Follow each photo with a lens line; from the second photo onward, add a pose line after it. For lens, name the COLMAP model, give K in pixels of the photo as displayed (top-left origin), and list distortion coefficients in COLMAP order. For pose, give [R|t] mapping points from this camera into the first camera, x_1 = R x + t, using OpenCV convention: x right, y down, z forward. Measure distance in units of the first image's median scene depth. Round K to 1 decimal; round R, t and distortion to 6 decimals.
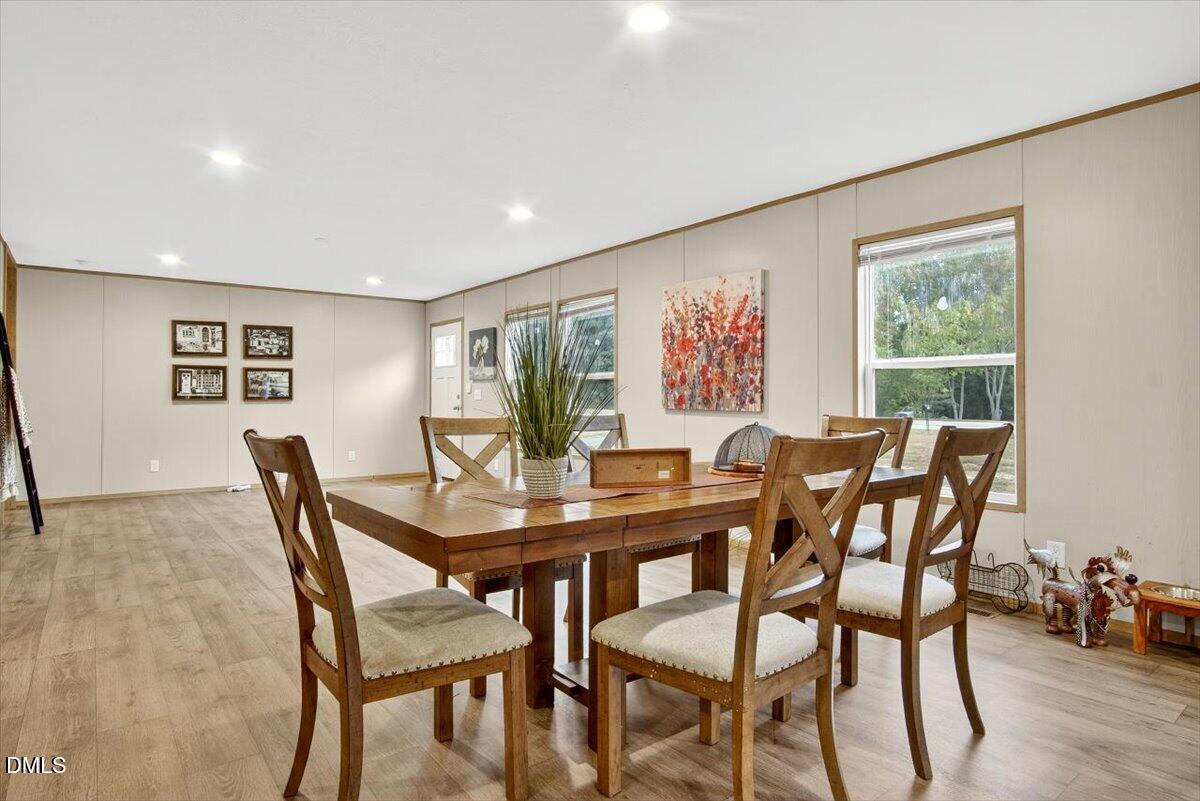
lens RADIAL K [[611.8, 0, 600.0], [0, 611.8, 400.5], [0, 0, 1]] dist [-0.037165, -0.001589]
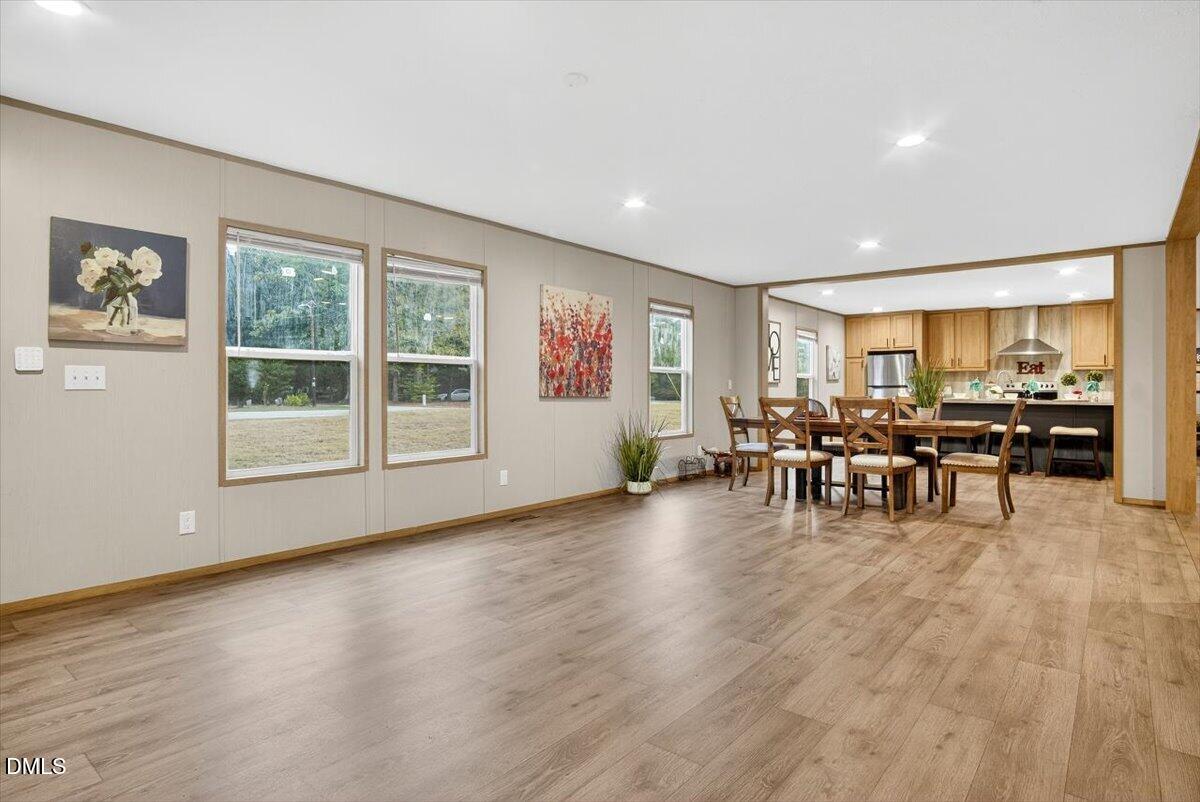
lens RADIAL K [[650.6, 0, 602.5], [0, 650.6, 375.2], [0, 0, 1]] dist [-0.005096, 0.000702]
pose [[-0.189424, 0.017133, 0.981746, -1.150884], [0.000376, 0.999849, -0.017376, -0.005328], [-0.981895, -0.002922, -0.189402, 1.215073]]
